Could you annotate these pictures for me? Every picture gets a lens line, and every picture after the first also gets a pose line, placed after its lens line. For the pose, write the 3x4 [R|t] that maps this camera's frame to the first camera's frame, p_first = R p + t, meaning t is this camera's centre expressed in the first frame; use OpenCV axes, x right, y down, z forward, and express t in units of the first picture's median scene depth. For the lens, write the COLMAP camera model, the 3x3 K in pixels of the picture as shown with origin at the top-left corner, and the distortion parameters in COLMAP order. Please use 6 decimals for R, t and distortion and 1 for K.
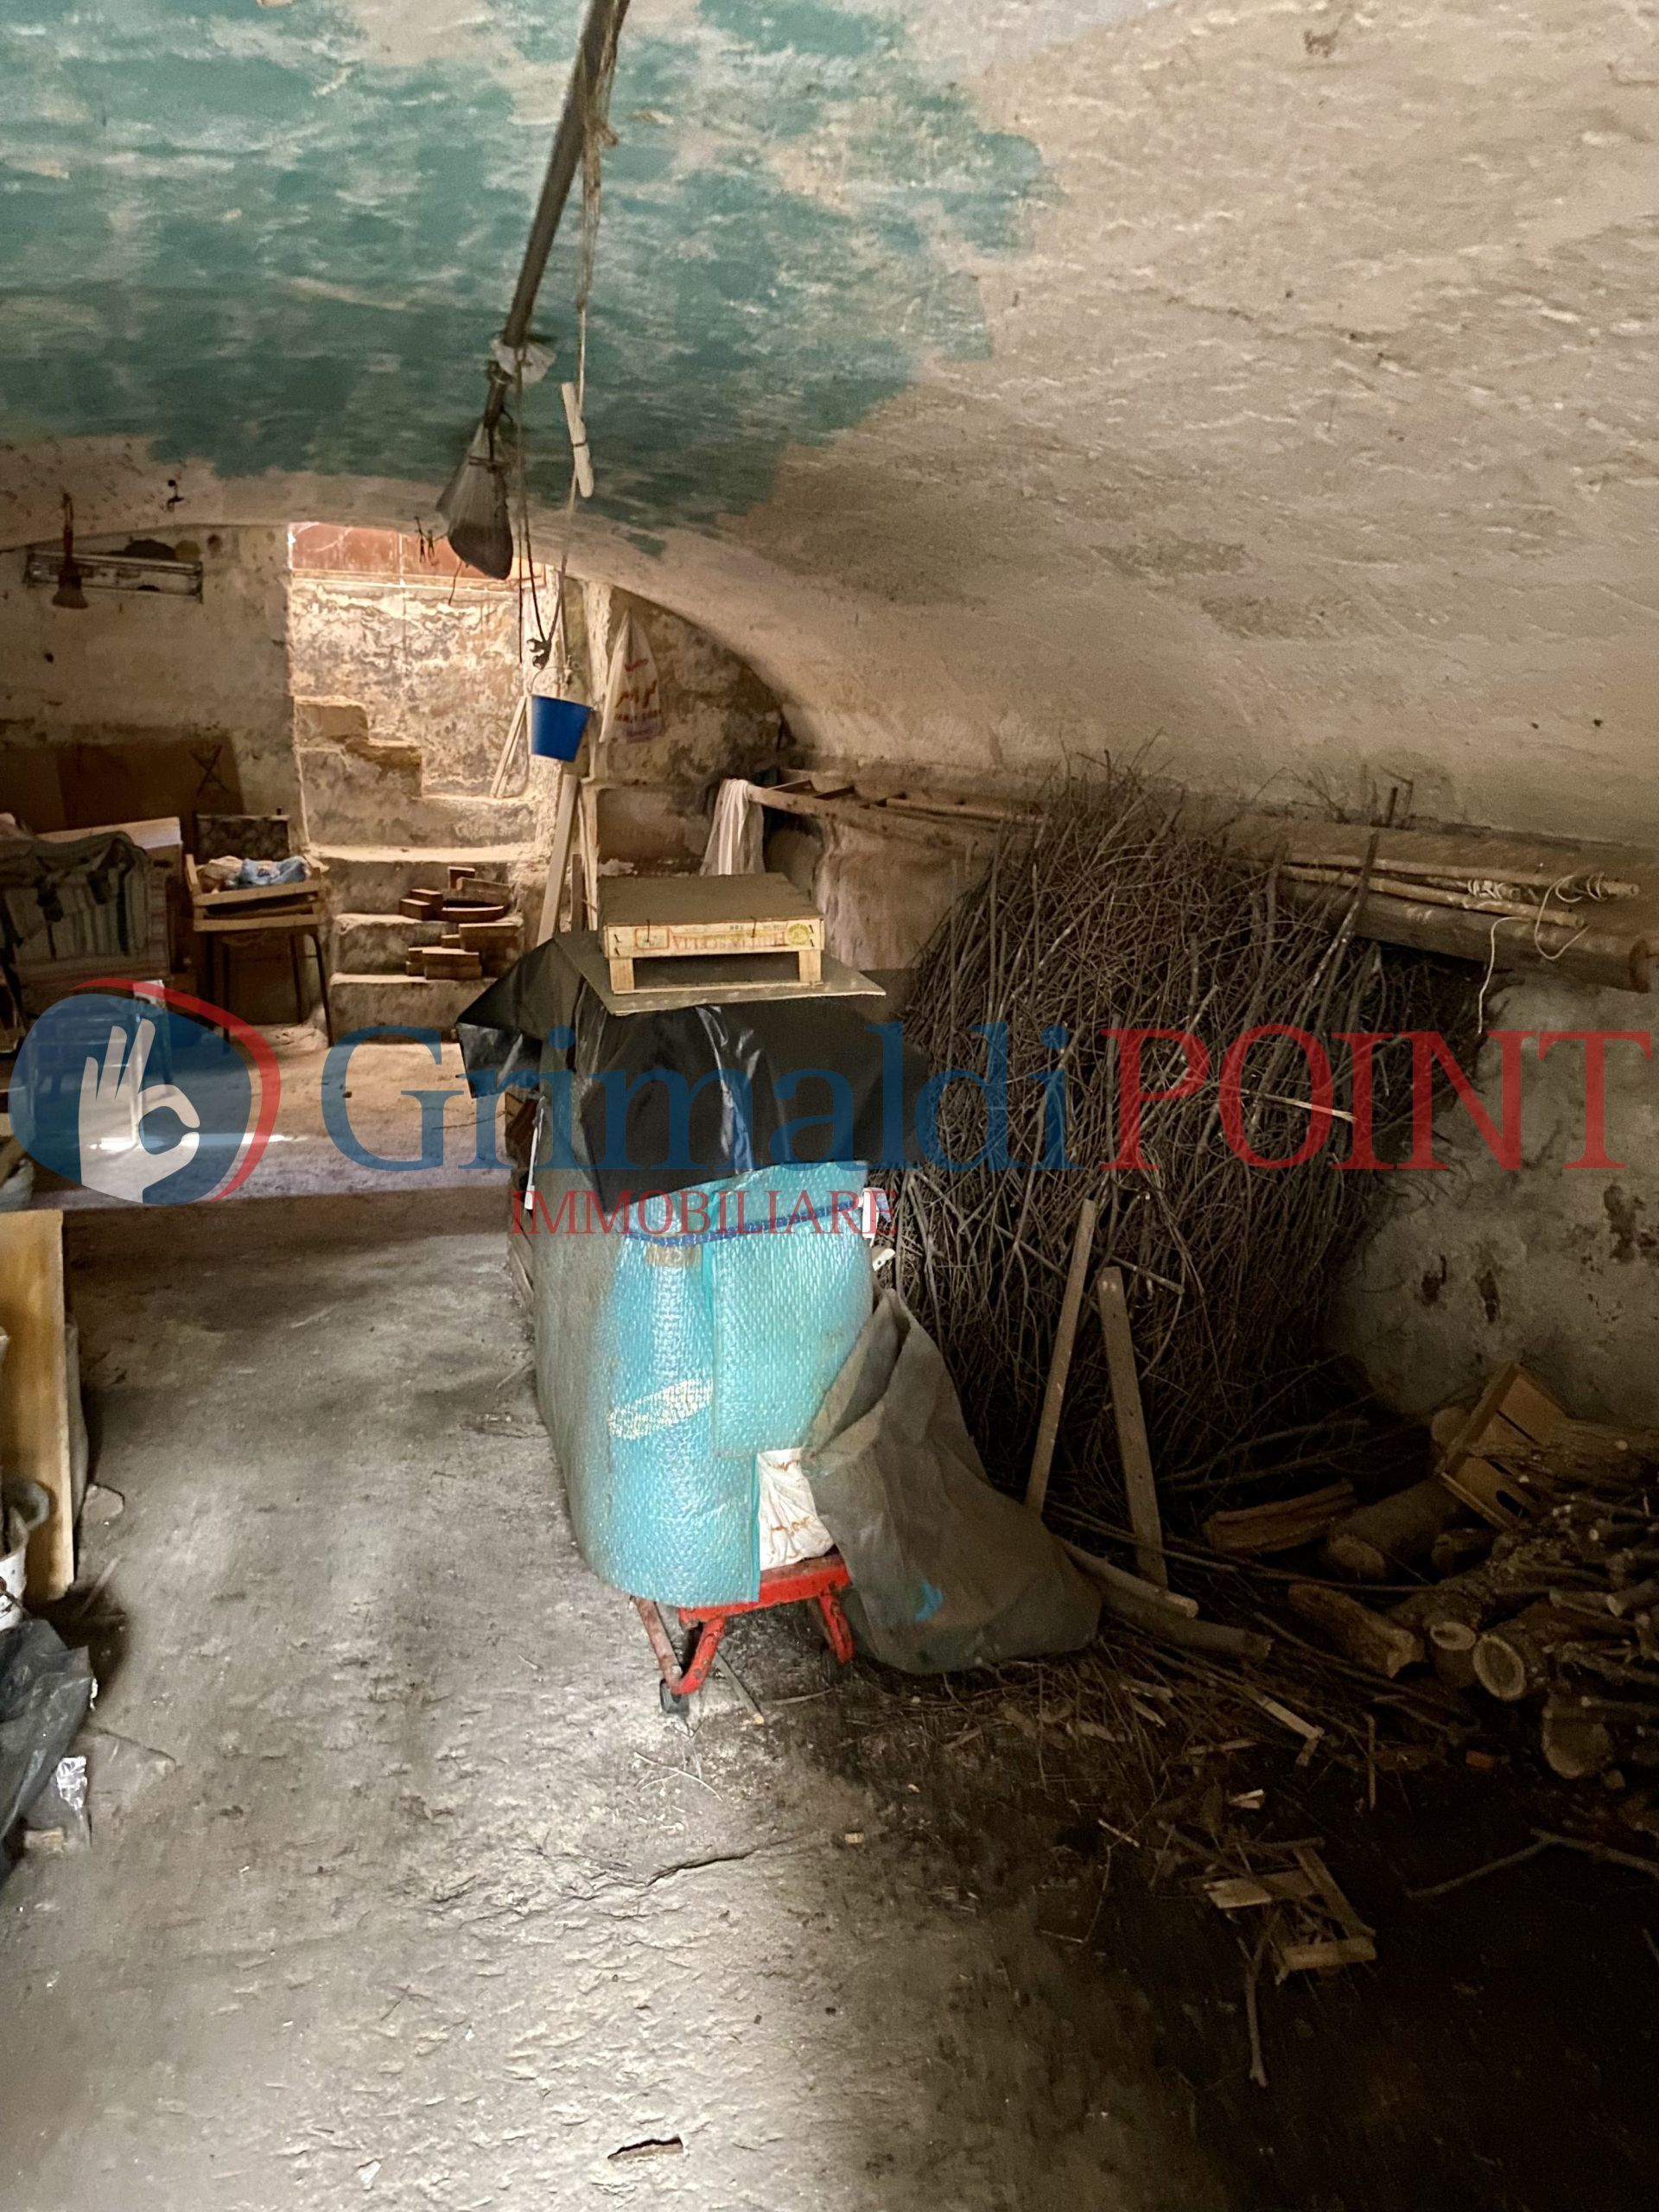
lens RADIAL K [[1709.6, 0, 835.4], [0, 1709.6, 1094.5], [0, 0, 1]] dist [0.005160, -0.000414]
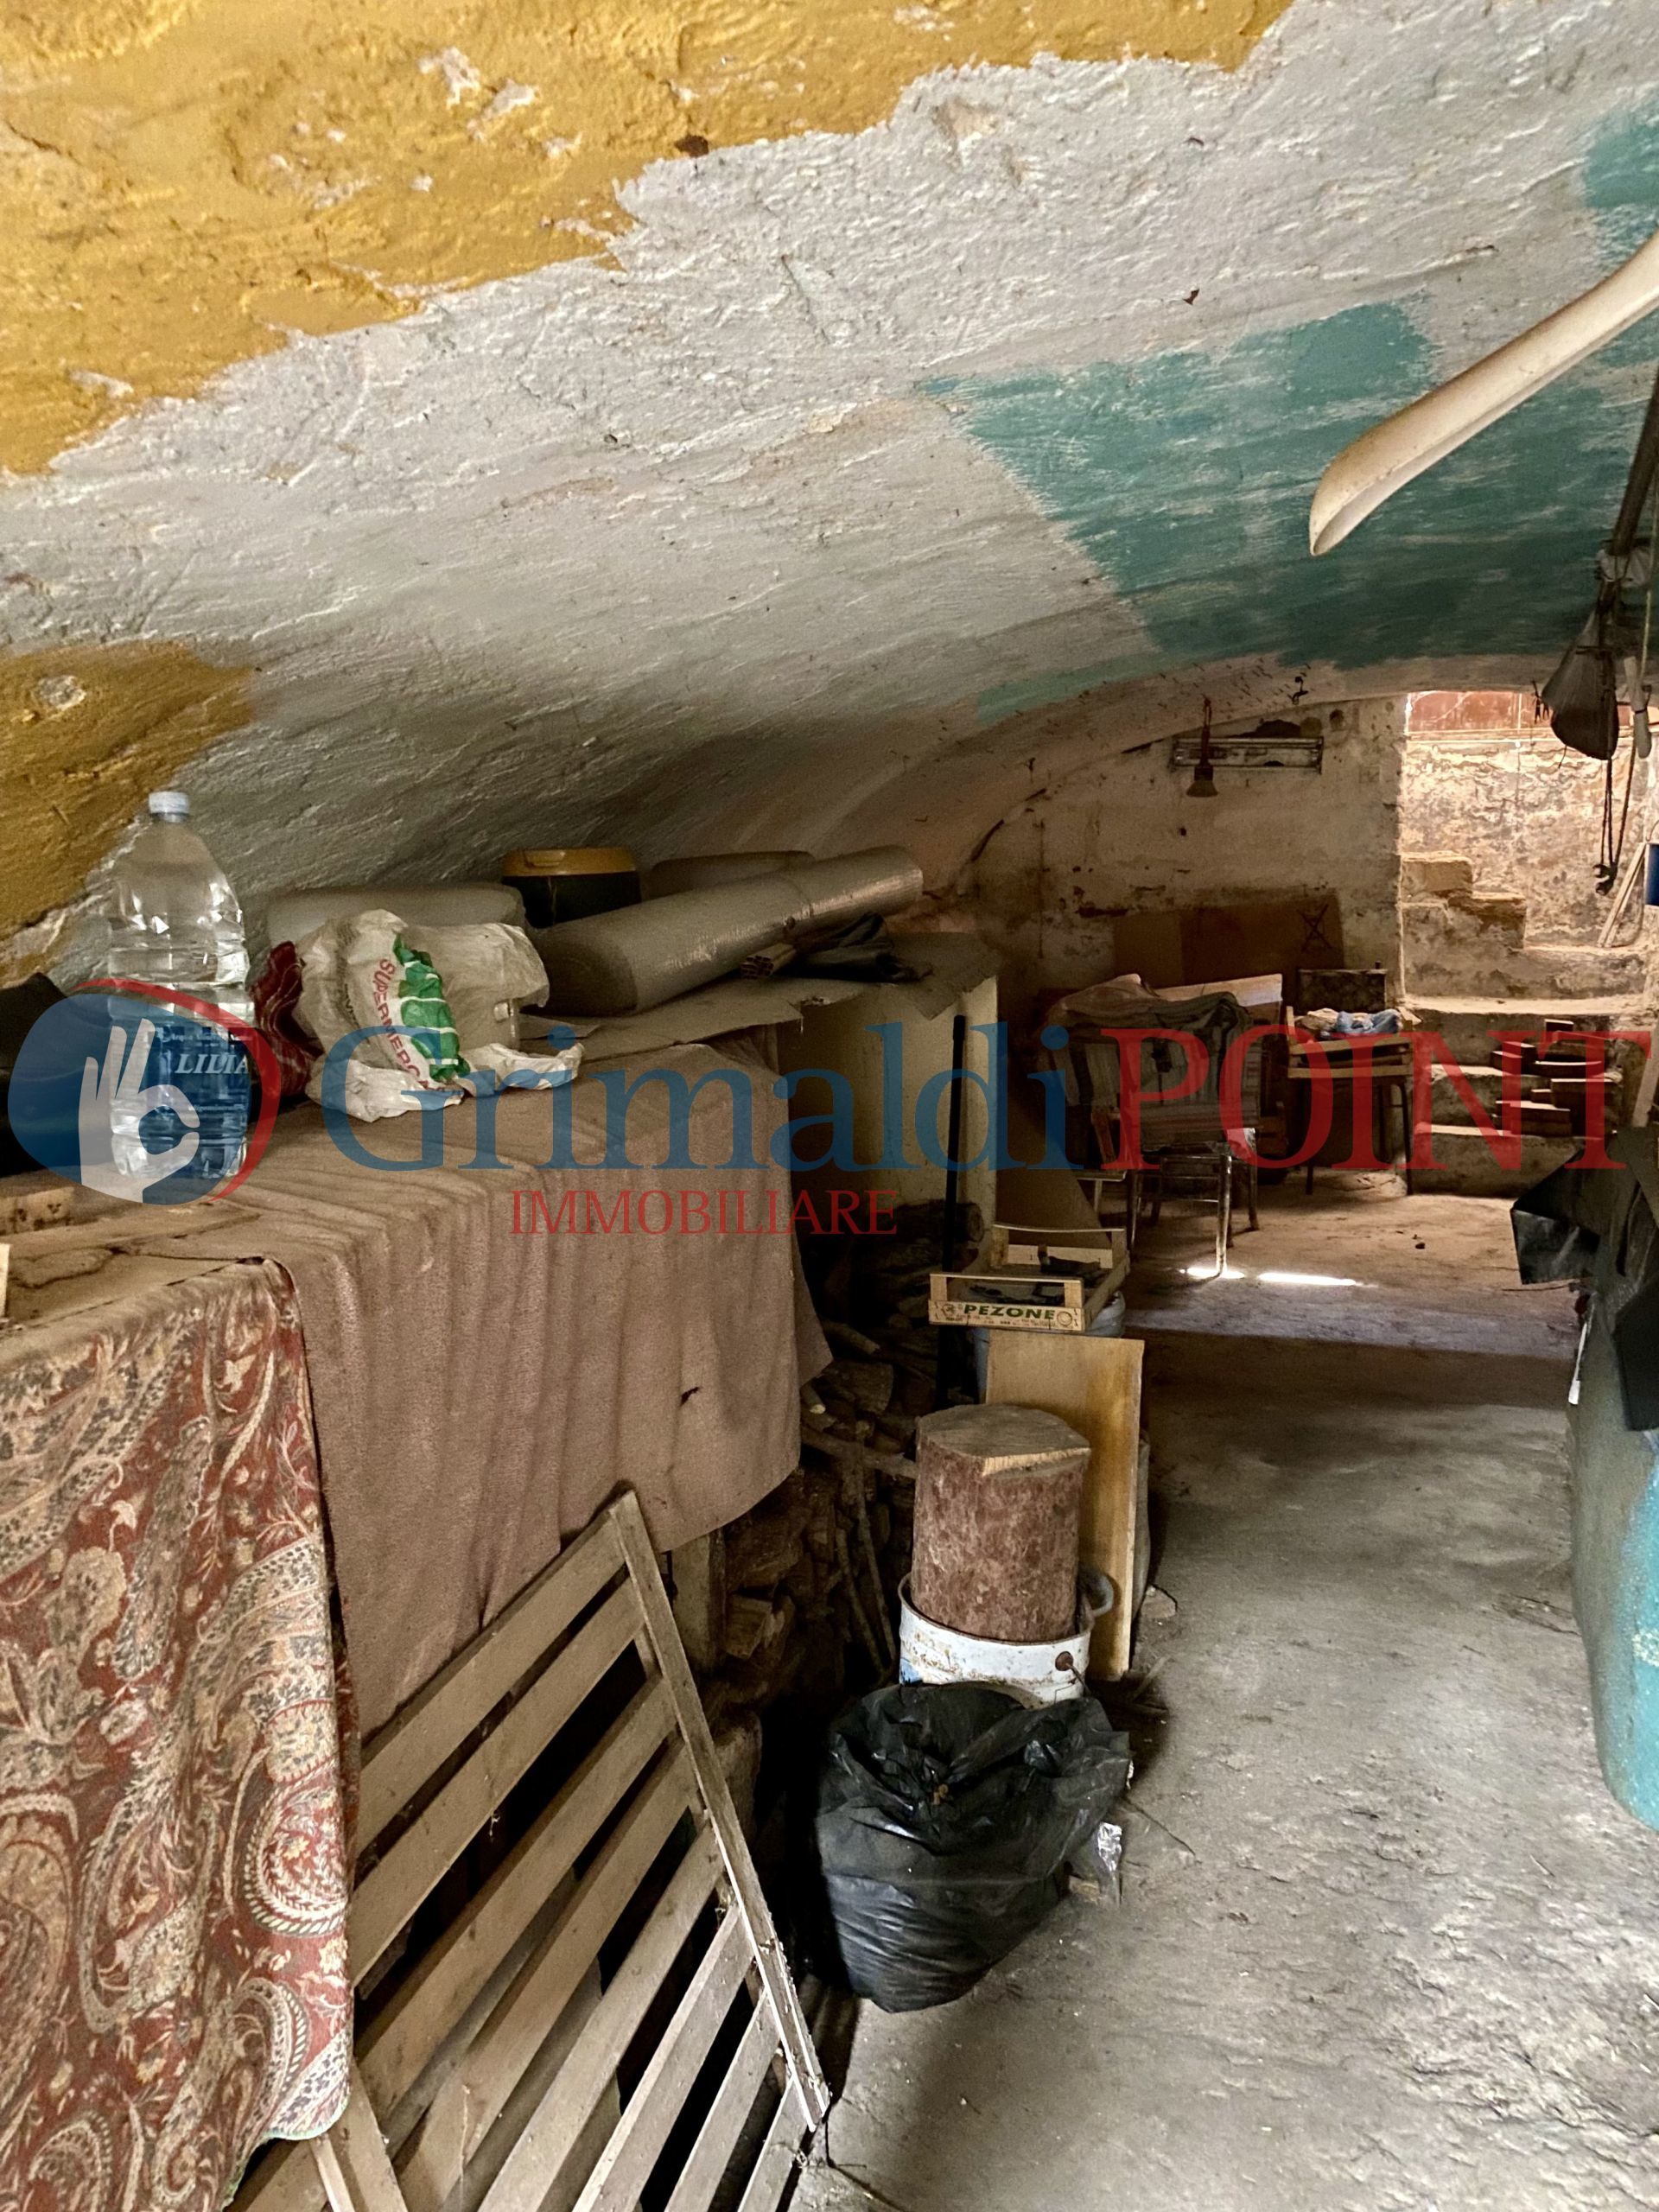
lens RADIAL K [[1709.6, 0, 835.4], [0, 1709.6, 1094.5], [0, 0, 1]] dist [0.005160, -0.000414]
pose [[0.811190, 0.048235, -0.582790, 0.018405], [-0.089697, 0.995062, -0.042494, -0.013118], [0.577862, 0.086745, 0.811511, -0.031021]]
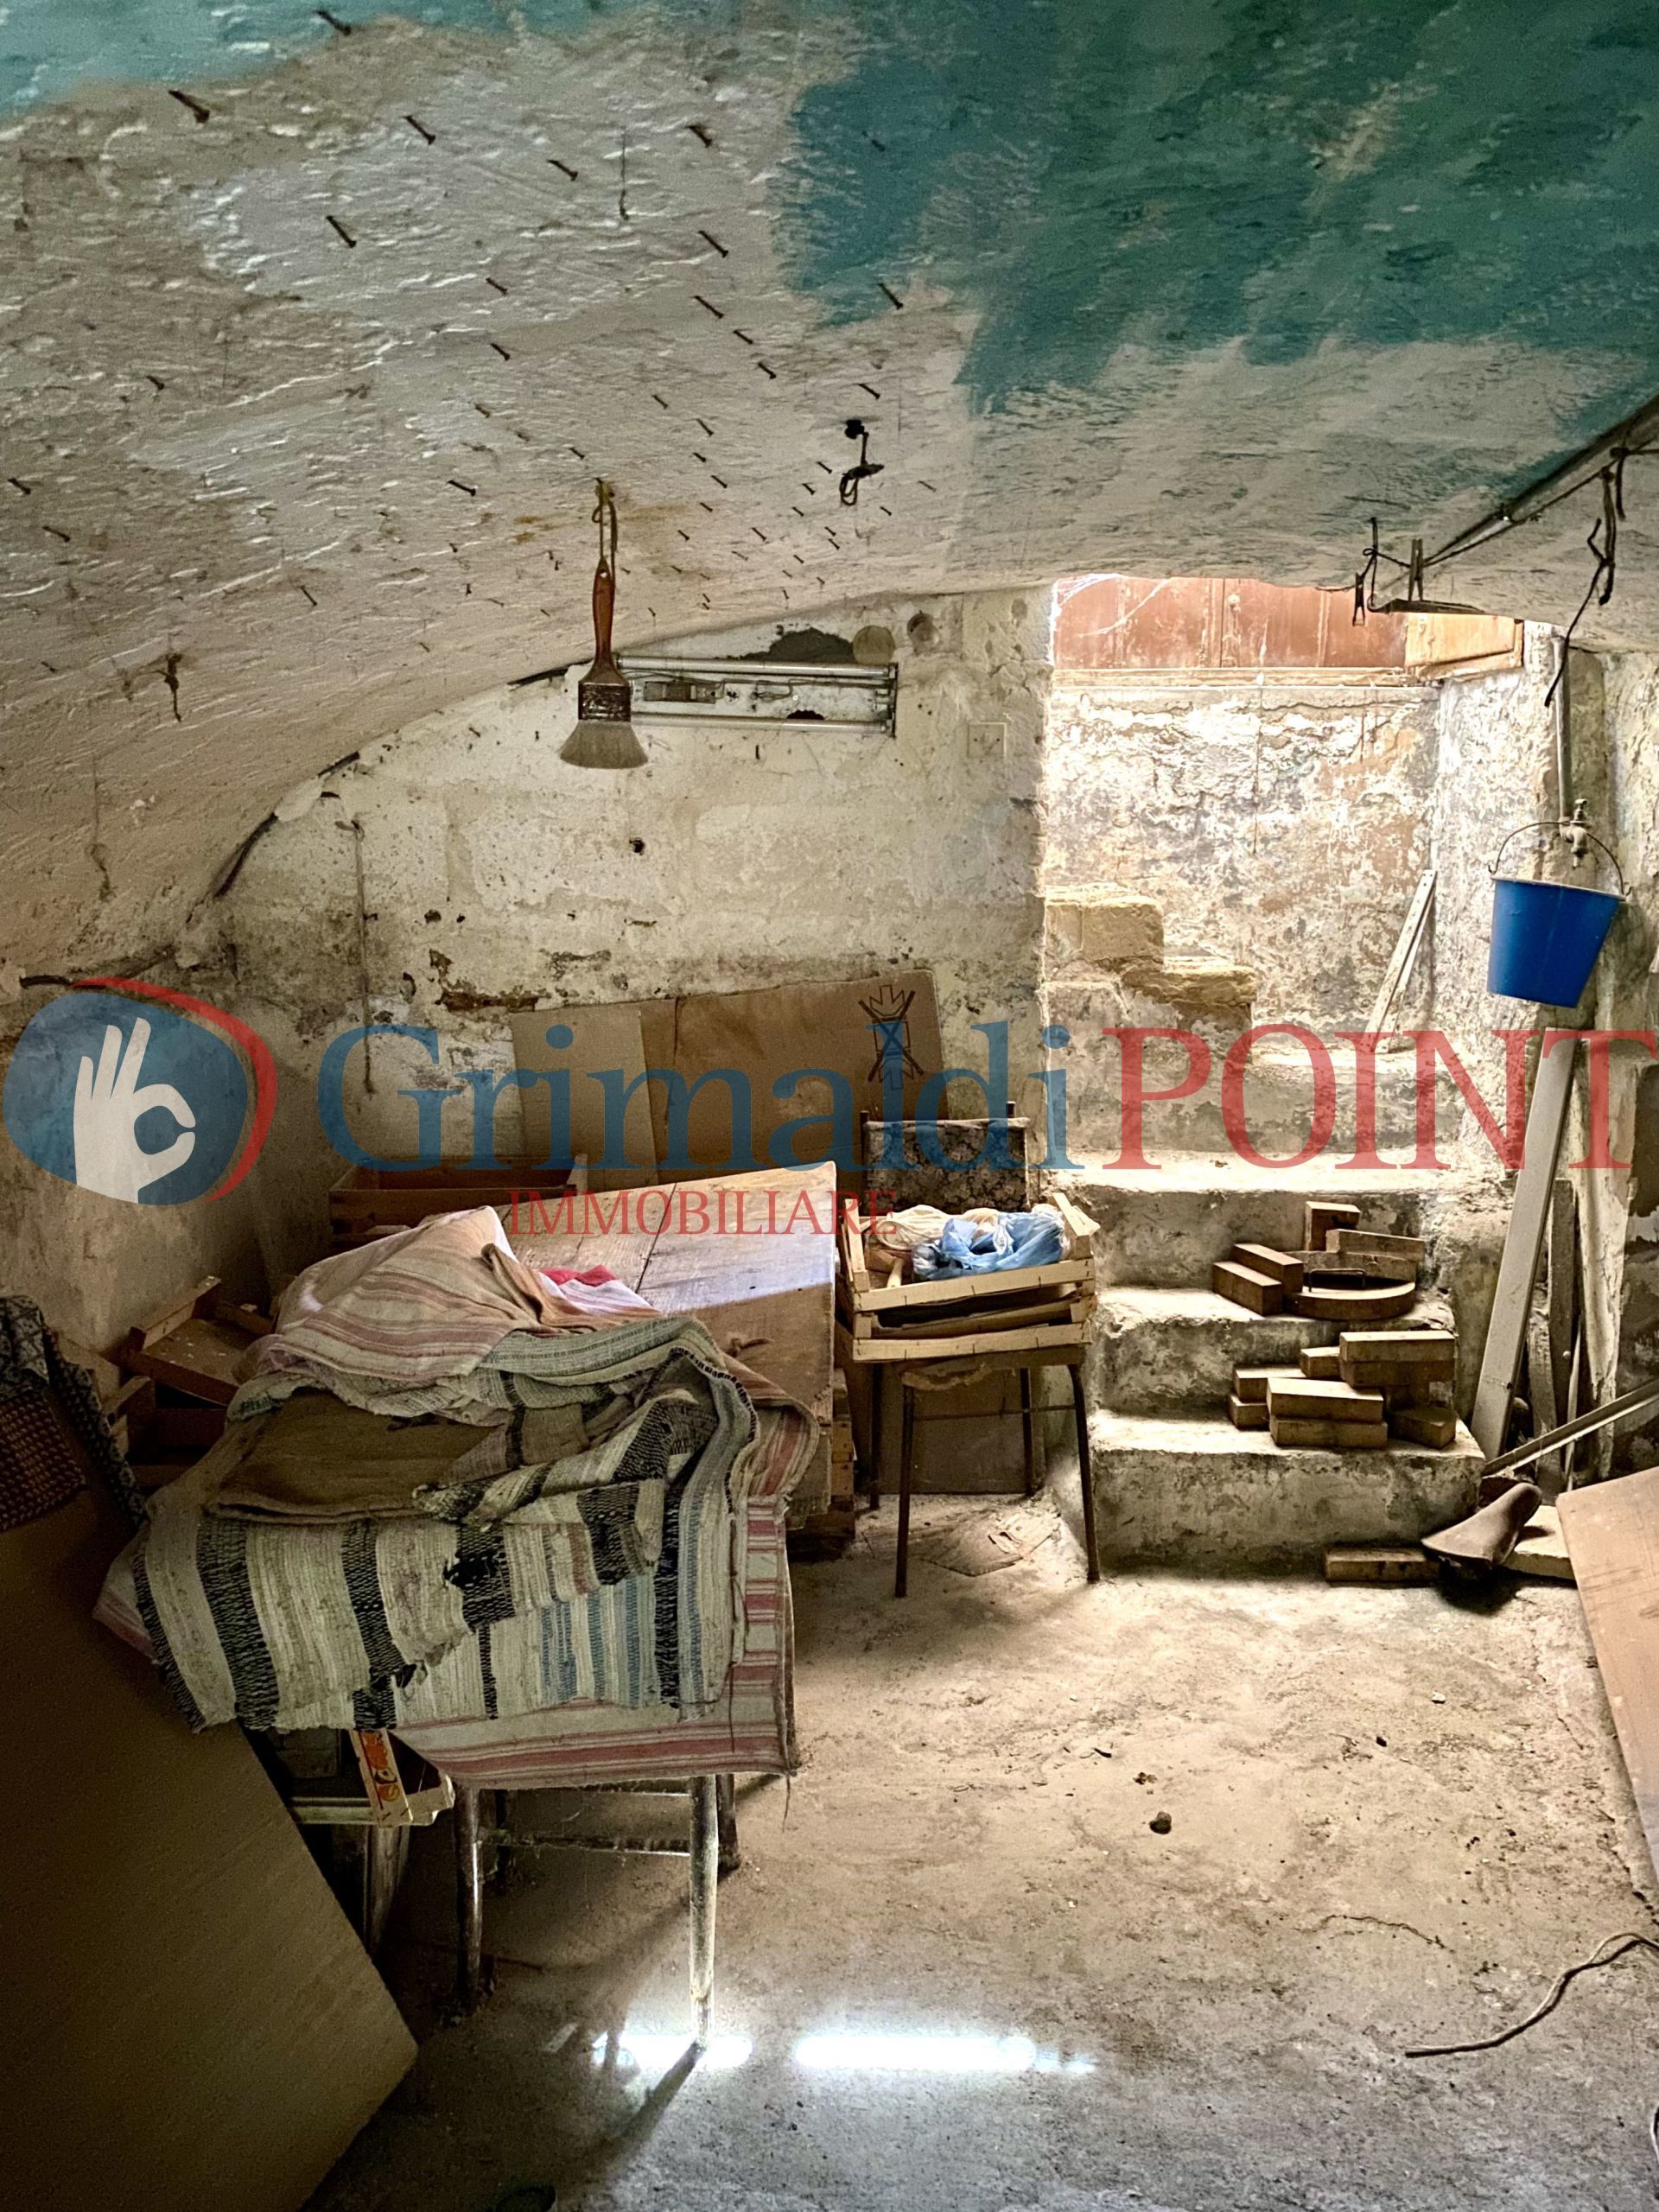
lens RADIAL K [[1692.4, 0, 829.5], [0, 1692.4, 1106.0], [0, 0, 1]] dist [0.082111, -0.001150]
pose [[0.931775, 0.027714, -0.361977, -0.184025], [-0.047937, 0.997744, -0.047006, -0.138738], [0.359858, 0.061151, 0.931001, 0.478848]]
